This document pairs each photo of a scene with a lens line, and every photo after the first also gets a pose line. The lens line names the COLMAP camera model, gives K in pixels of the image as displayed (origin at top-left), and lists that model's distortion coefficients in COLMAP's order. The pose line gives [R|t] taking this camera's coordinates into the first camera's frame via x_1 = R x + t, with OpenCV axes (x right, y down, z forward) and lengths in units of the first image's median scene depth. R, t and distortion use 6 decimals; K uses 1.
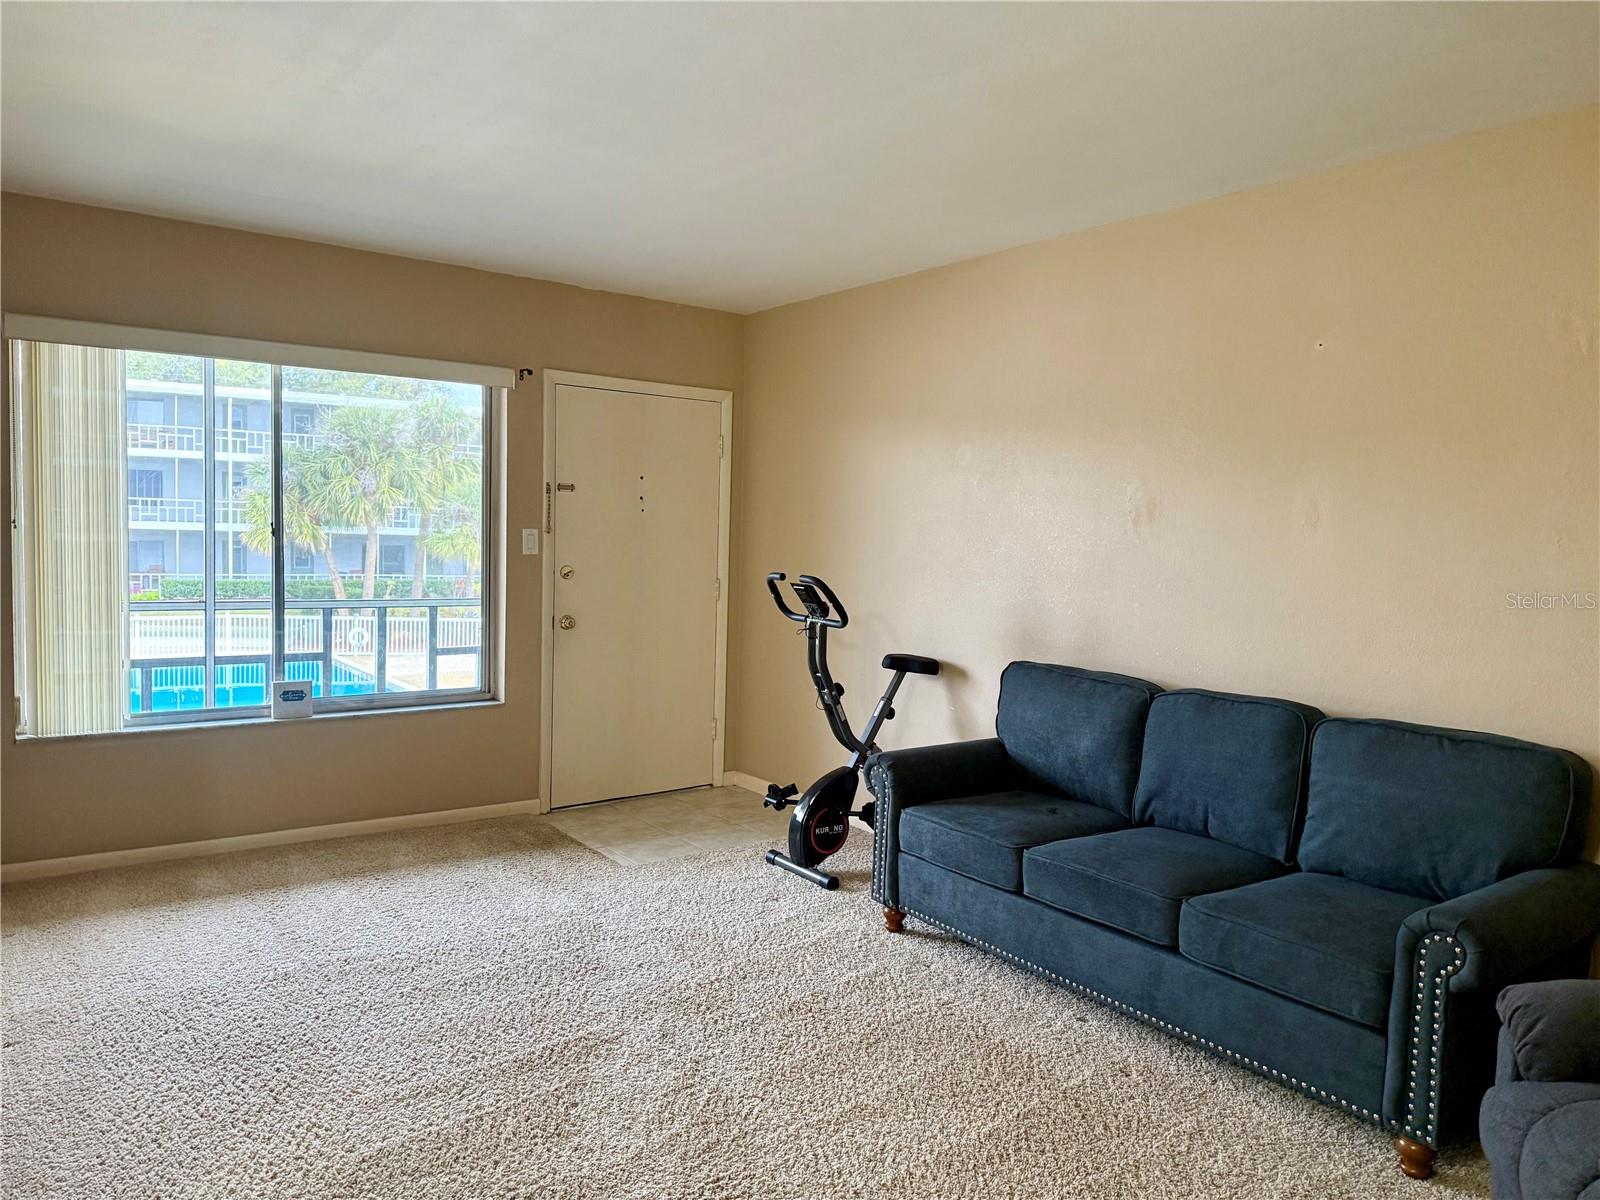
lens RADIAL K [[1100.4, 0, 800.0], [0, 1100.4, 600.0], [0, 0, 1]] dist [-0.000183, -0.000479]
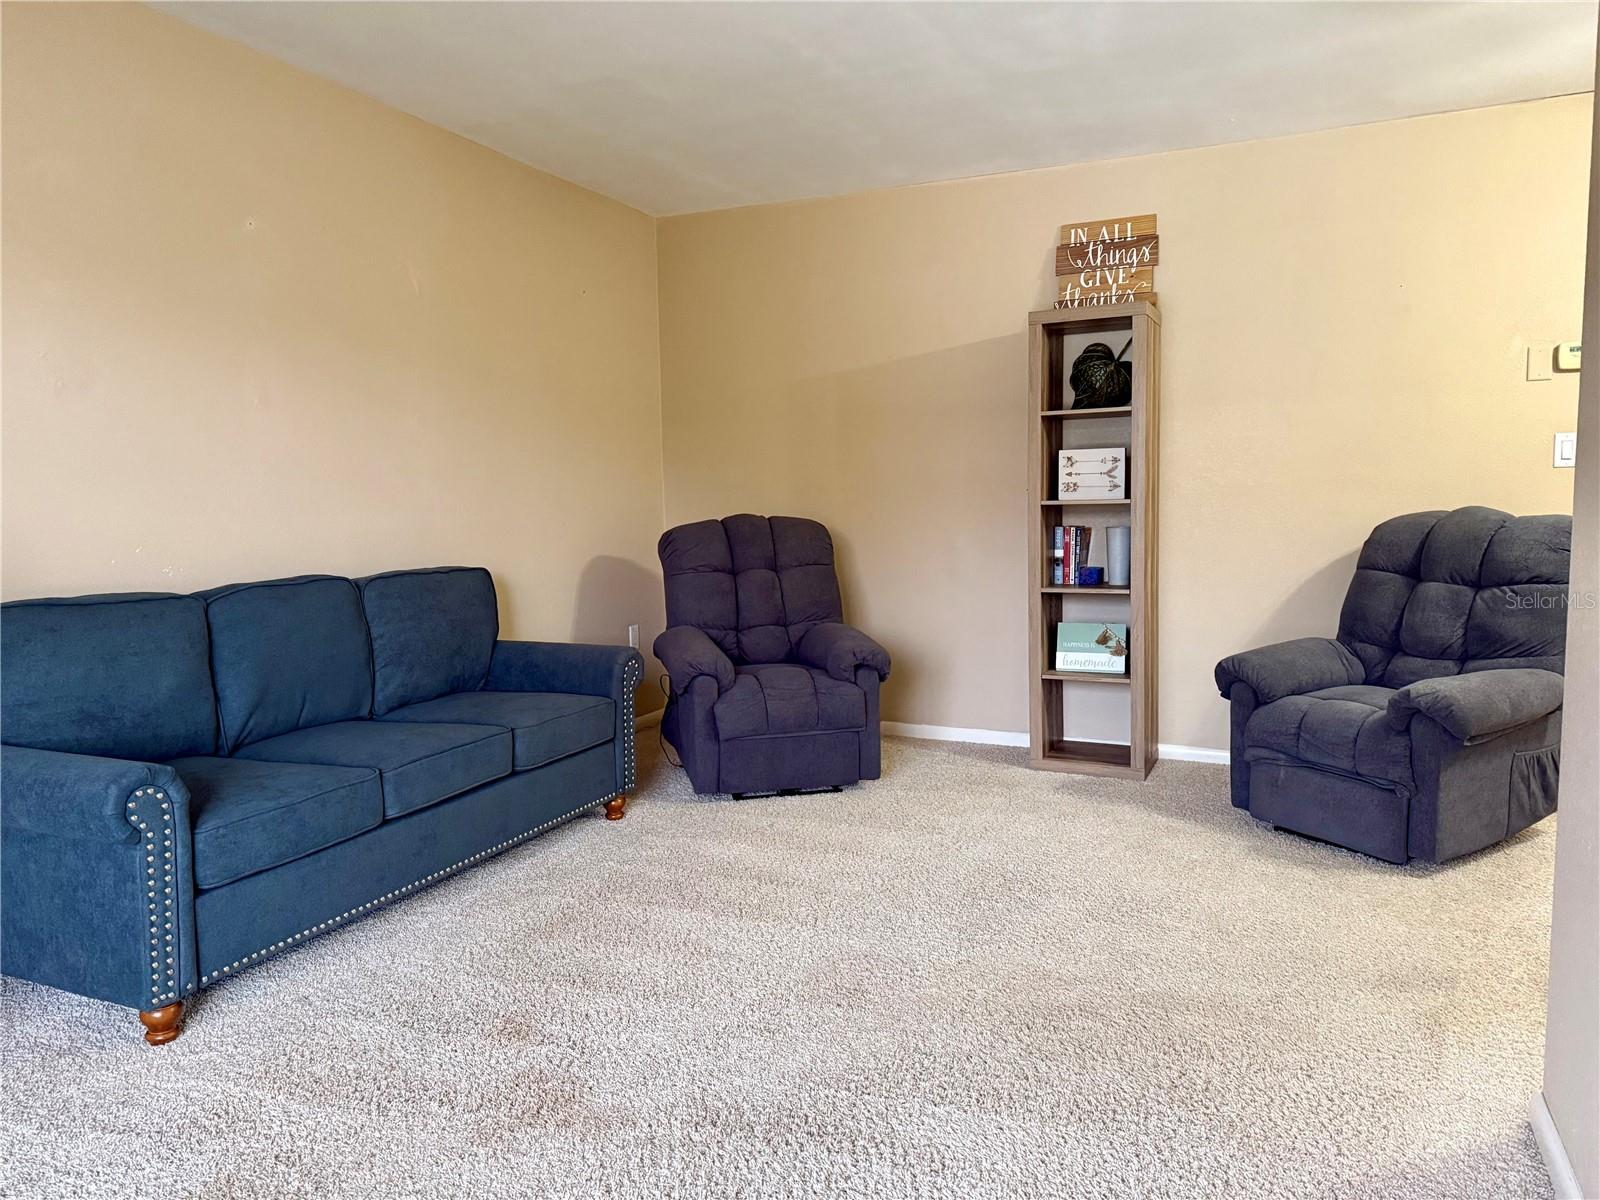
lens RADIAL K [[1112.0, 0, 800.0], [0, 1112.0, 600.0], [0, 0, 1]] dist [0.002366, 0.000810]
pose [[-0.529079, -0.133563, 0.837995, -0.727797], [0.009447, 0.986547, 0.163204, -0.055333], [-0.848520, 0.094265, -0.520700, 1.227611]]
